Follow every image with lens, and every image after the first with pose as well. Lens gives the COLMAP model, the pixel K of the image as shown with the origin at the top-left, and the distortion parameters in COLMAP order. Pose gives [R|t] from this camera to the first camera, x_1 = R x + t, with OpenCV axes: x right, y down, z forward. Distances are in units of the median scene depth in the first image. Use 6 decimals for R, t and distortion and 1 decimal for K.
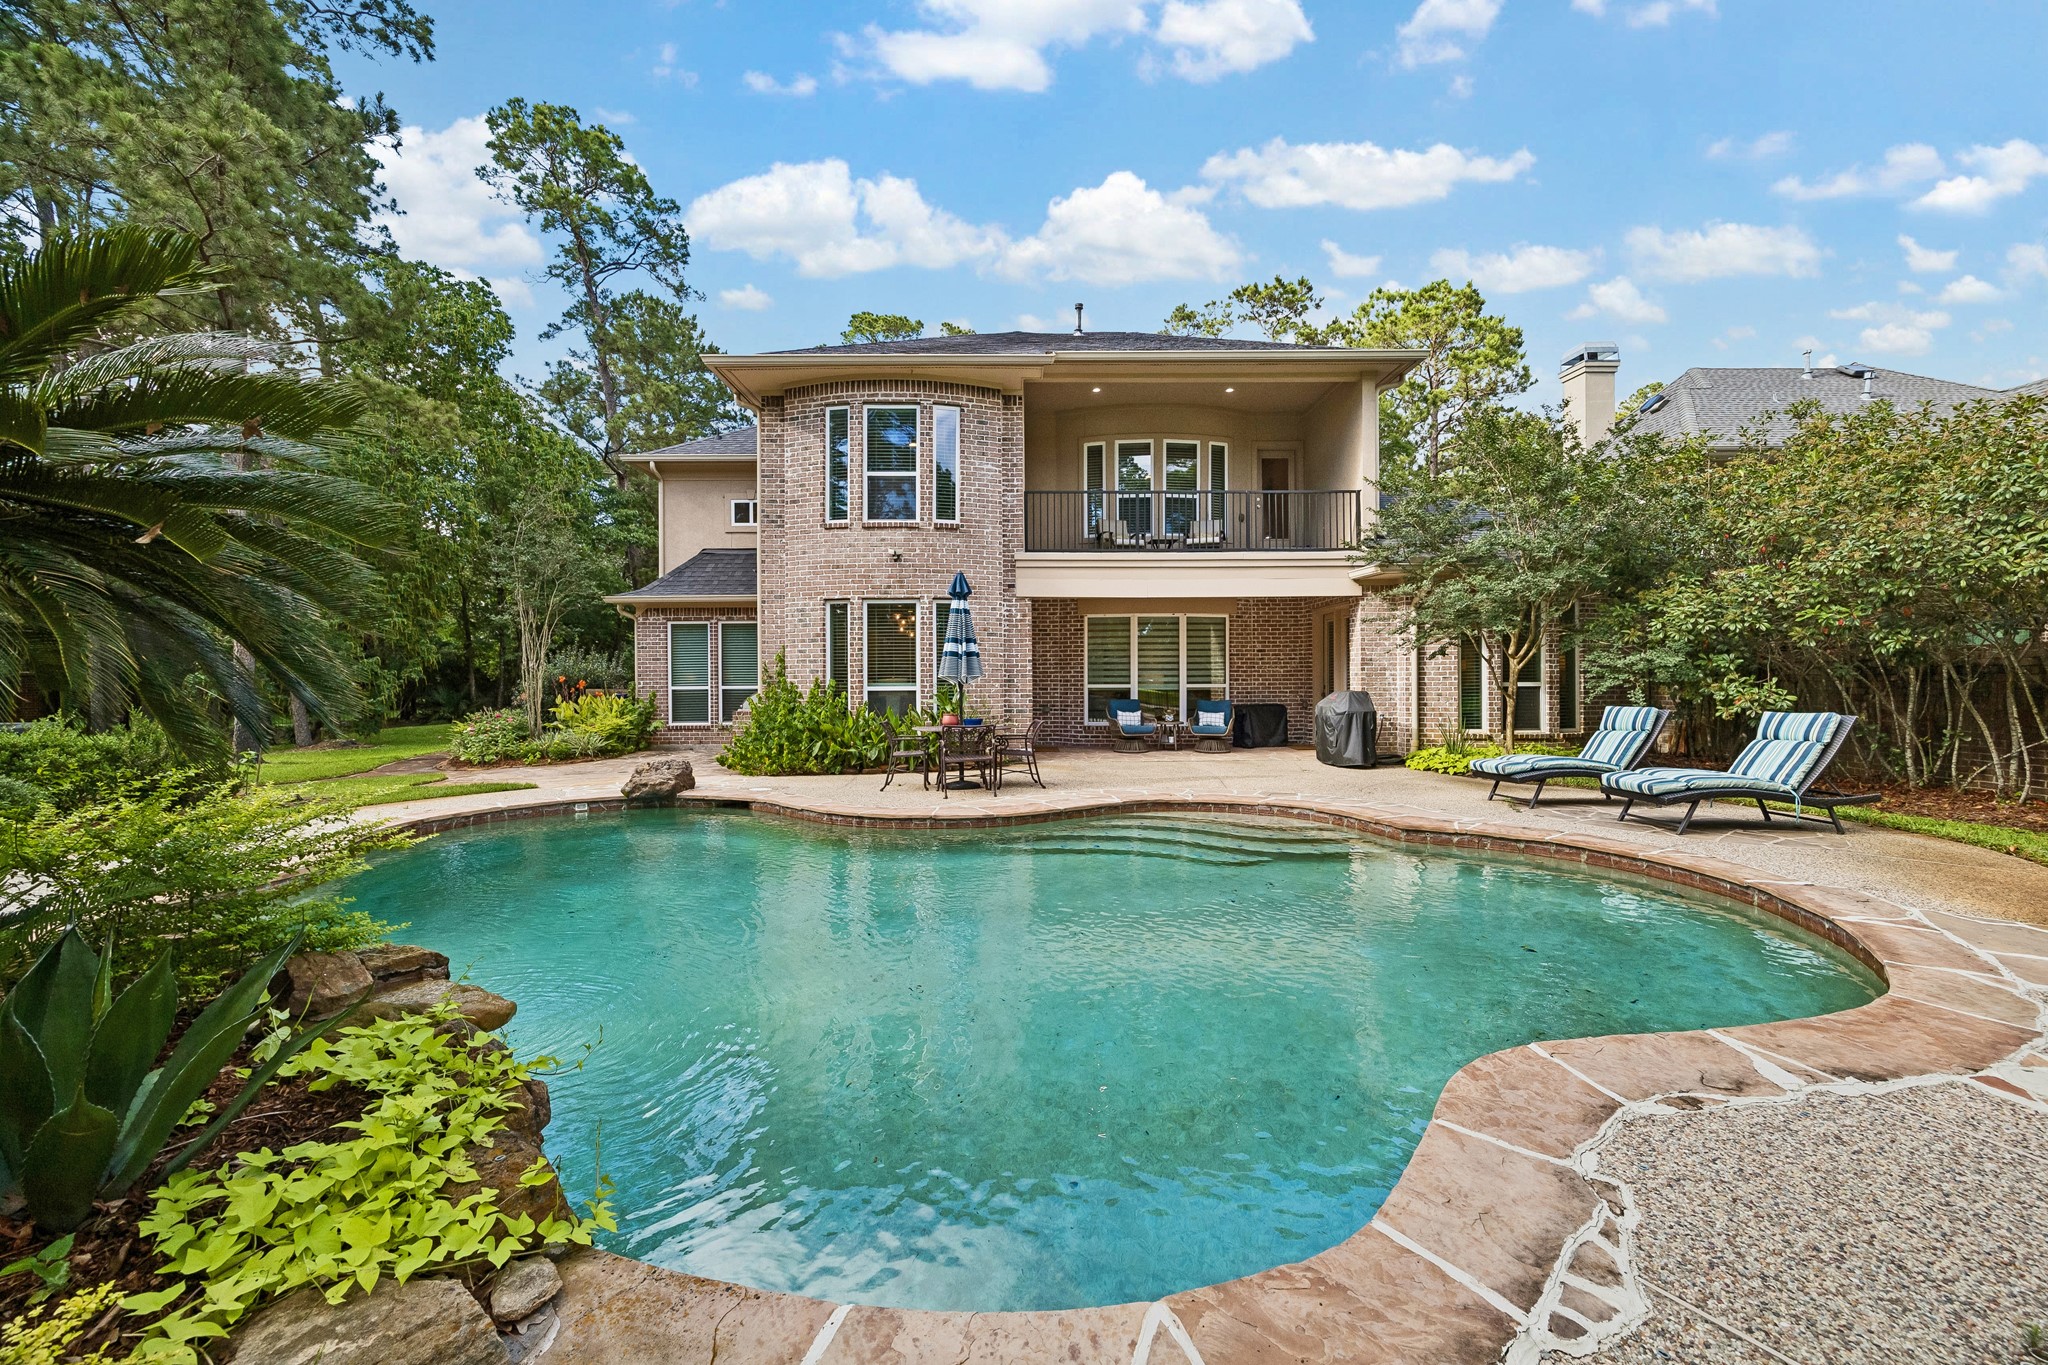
lens RADIAL K [[793.2, 0, 1038.7], [0, 793.2, 678.7], [0, 0, 1]] dist [-0.002417, 0.000288]
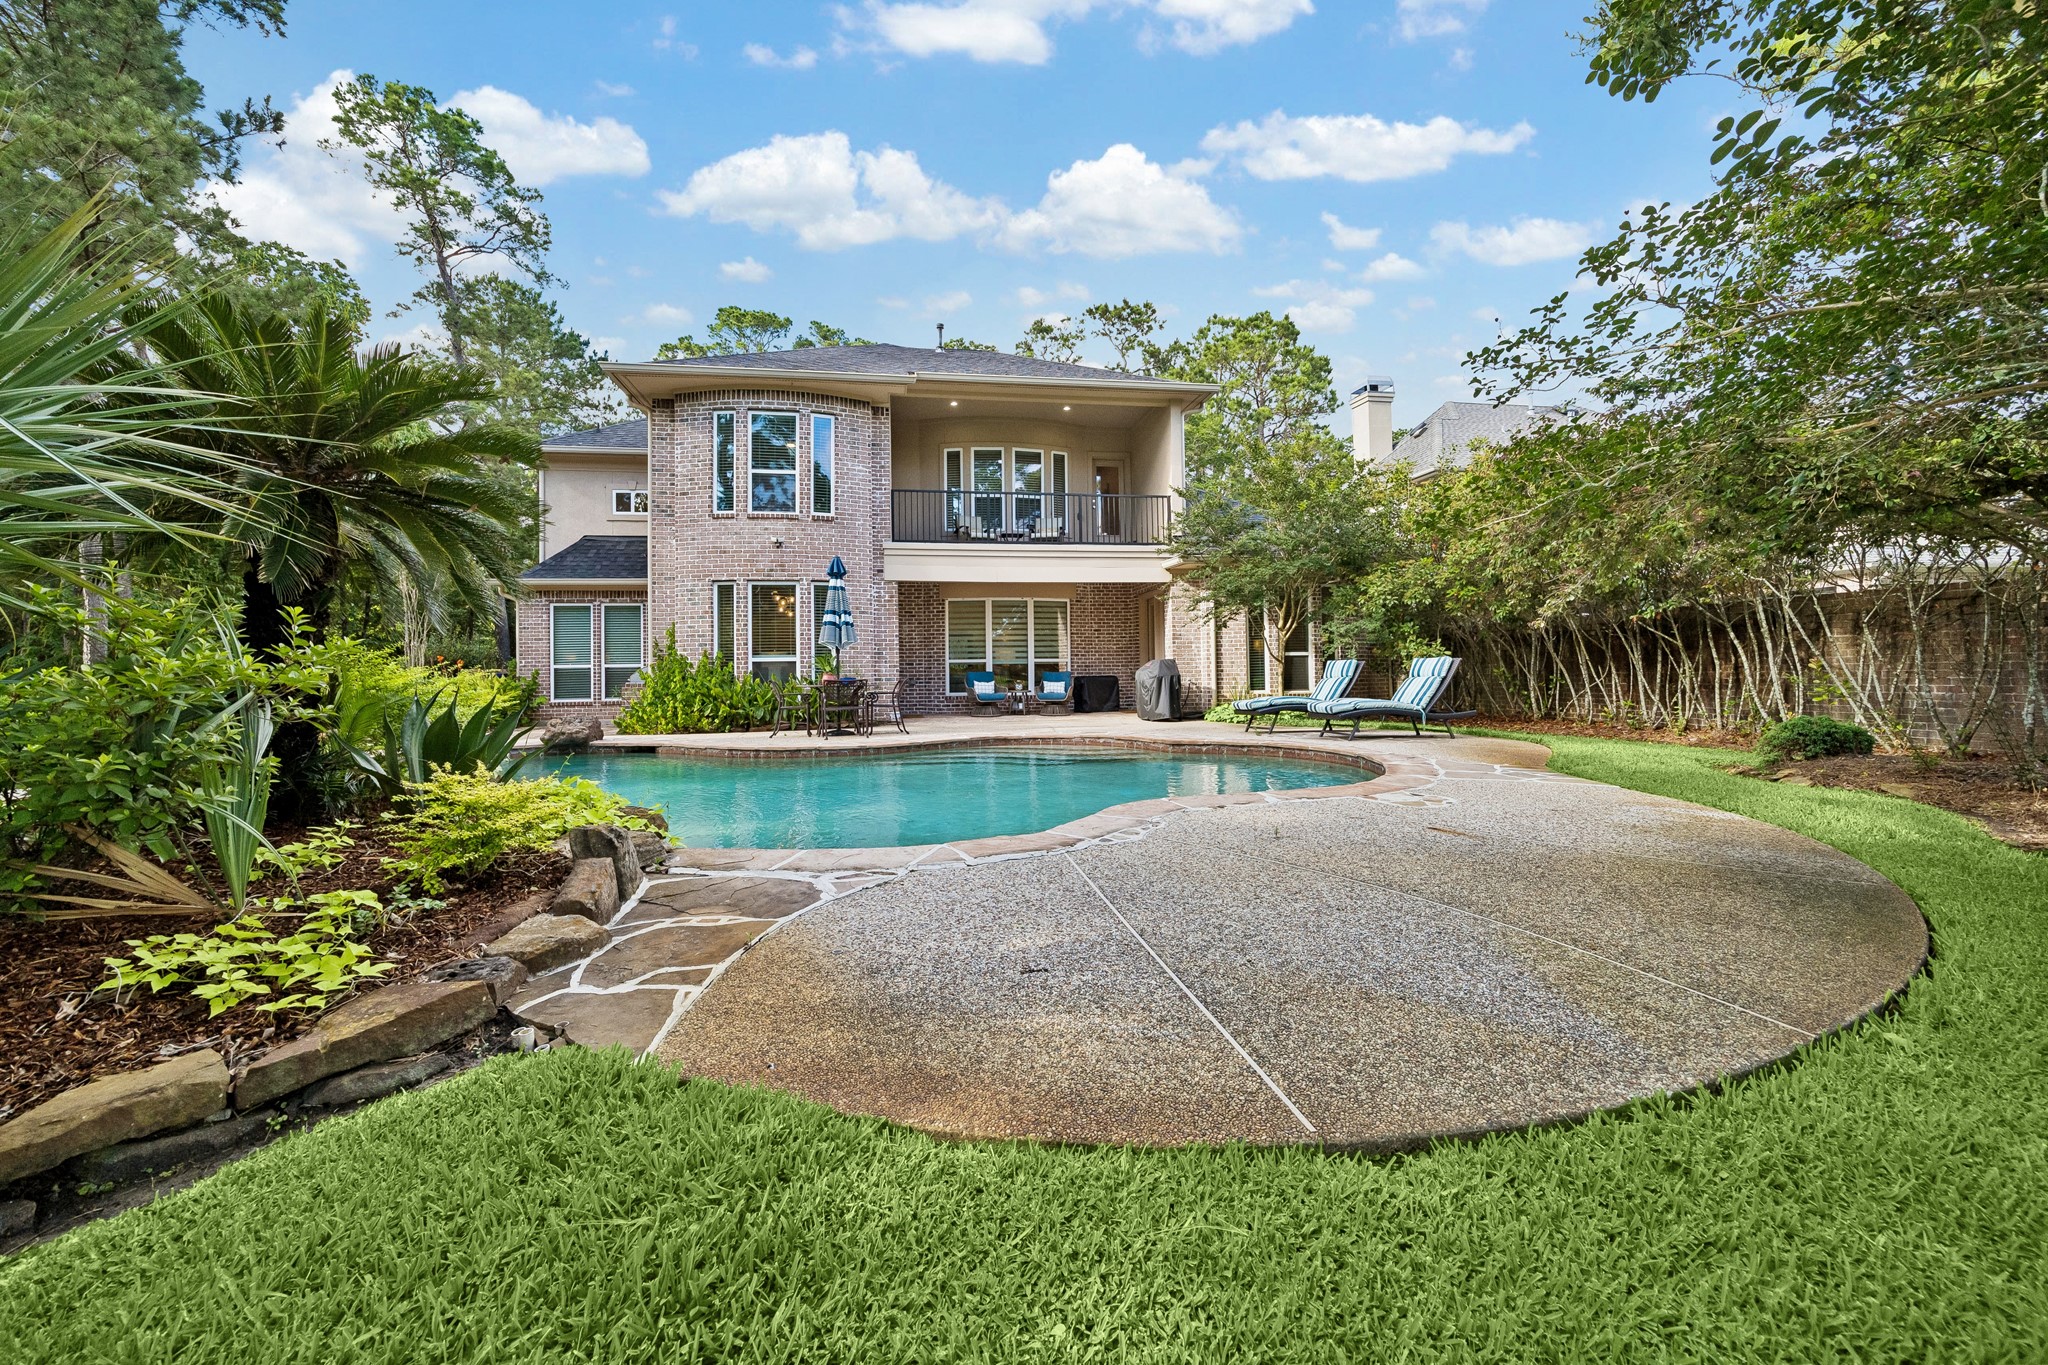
lens RADIAL K [[793.2, 0, 1018.8], [0, 793.2, 666.9], [0, 0, 1]] dist [-0.002417, 0.000288]
pose [[0.990620, -0.005195, 0.136547, 0.006097], [0.006569, 0.999932, -0.009615, 0.030527], [-0.136488, 0.010422, 0.990587, -0.148144]]
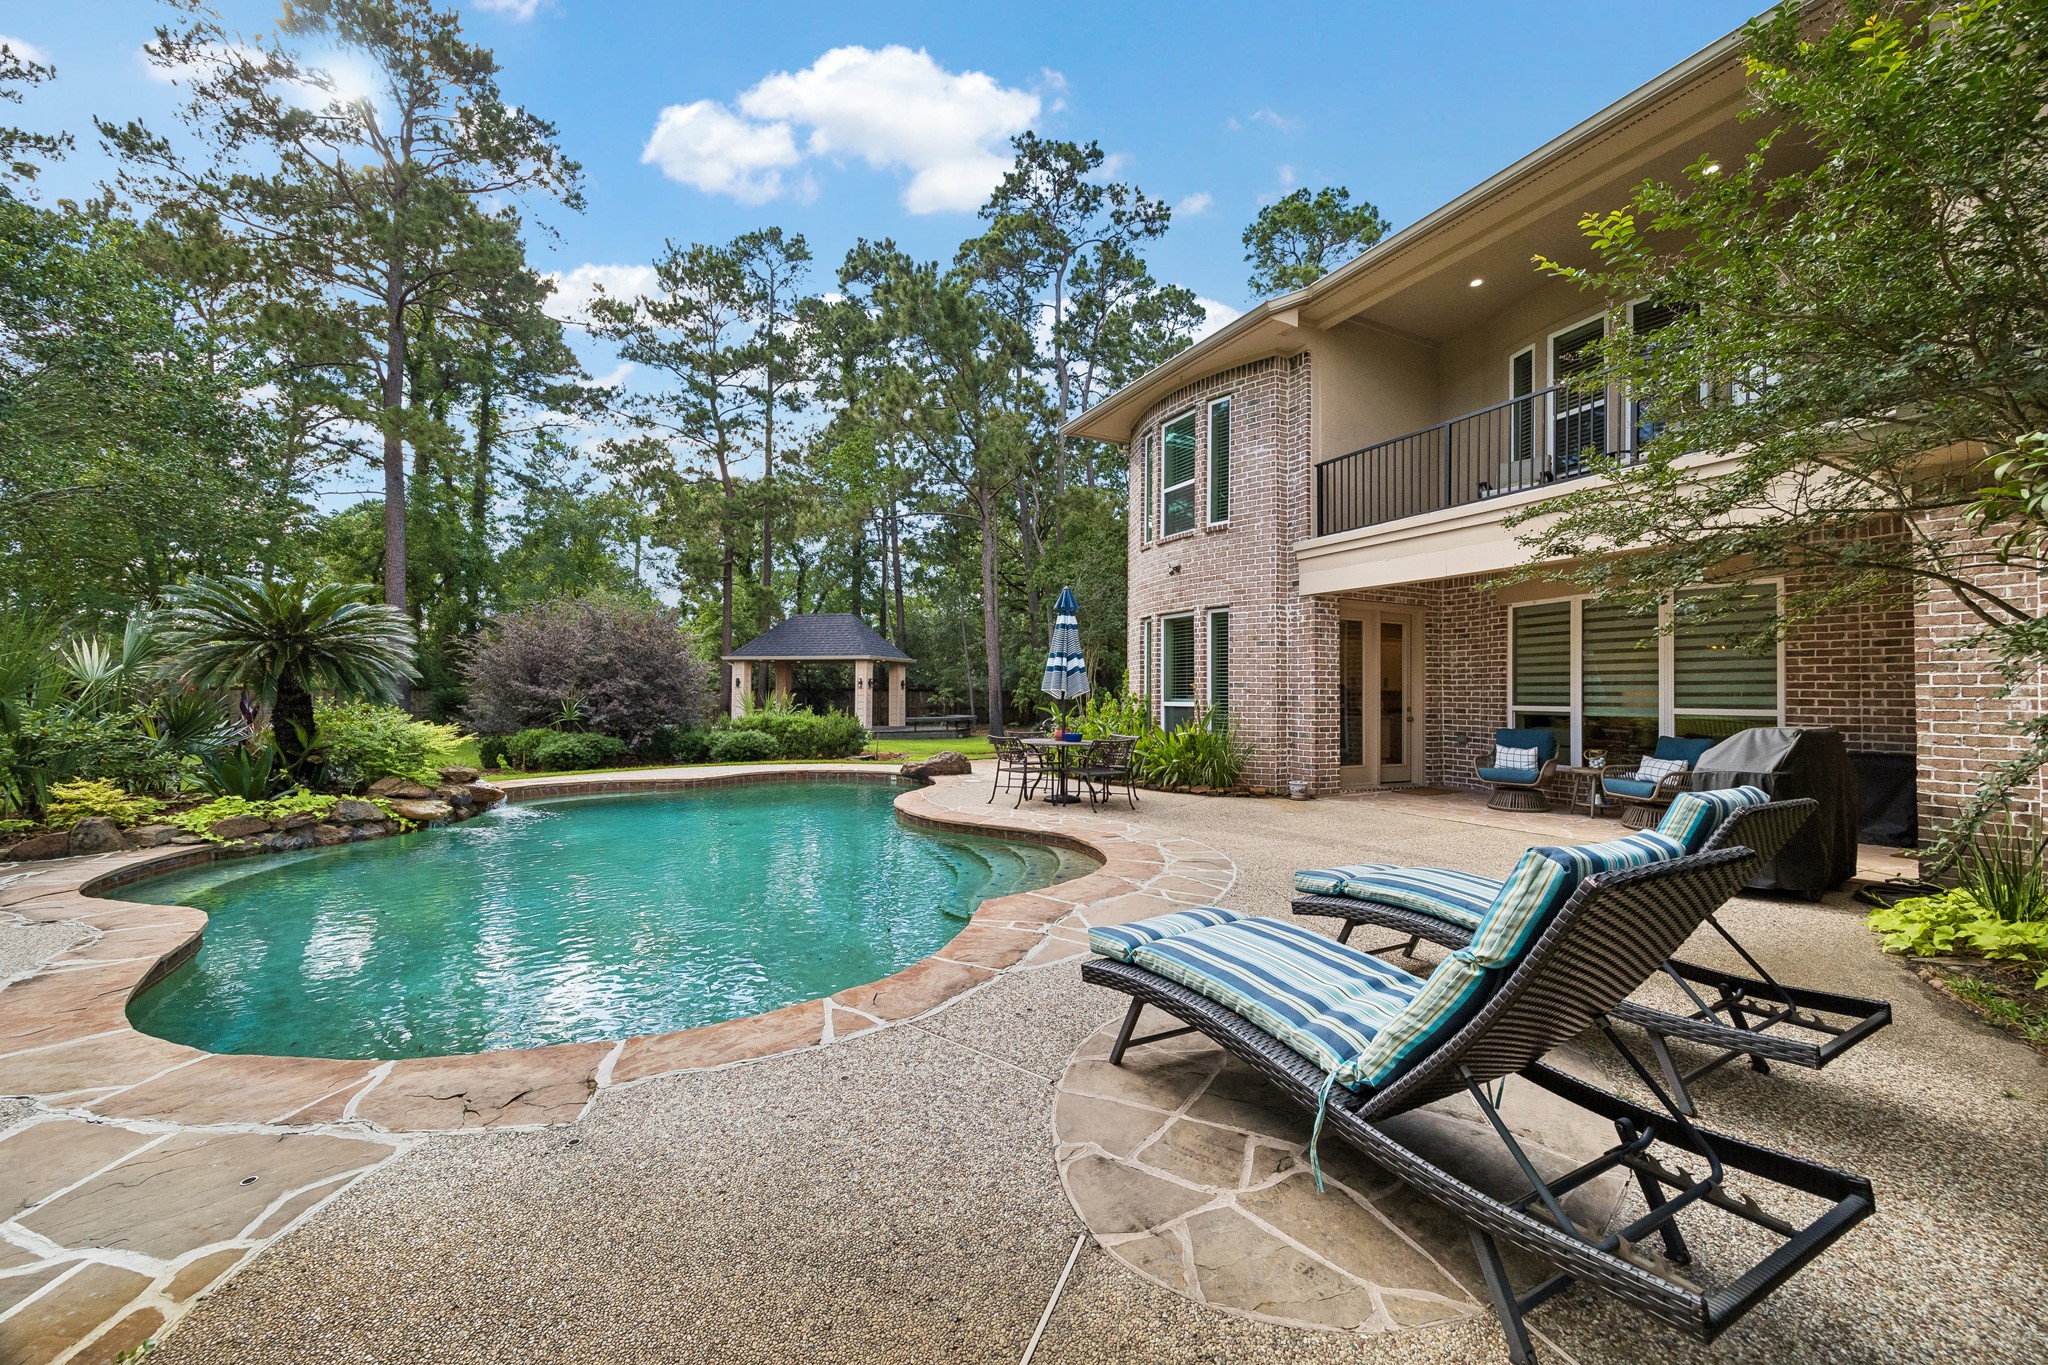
lens RADIAL K [[793.2, 0, 1019.3], [0, 793.2, 689.1], [0, 0, 1]] dist [-0.002417, 0.000288]
pose [[0.436401, -0.000018, -0.899752, 0.501441], [-0.008738, 0.999953, -0.004258, 0.000017], [0.899710, 0.009720, 0.436380, 0.322448]]
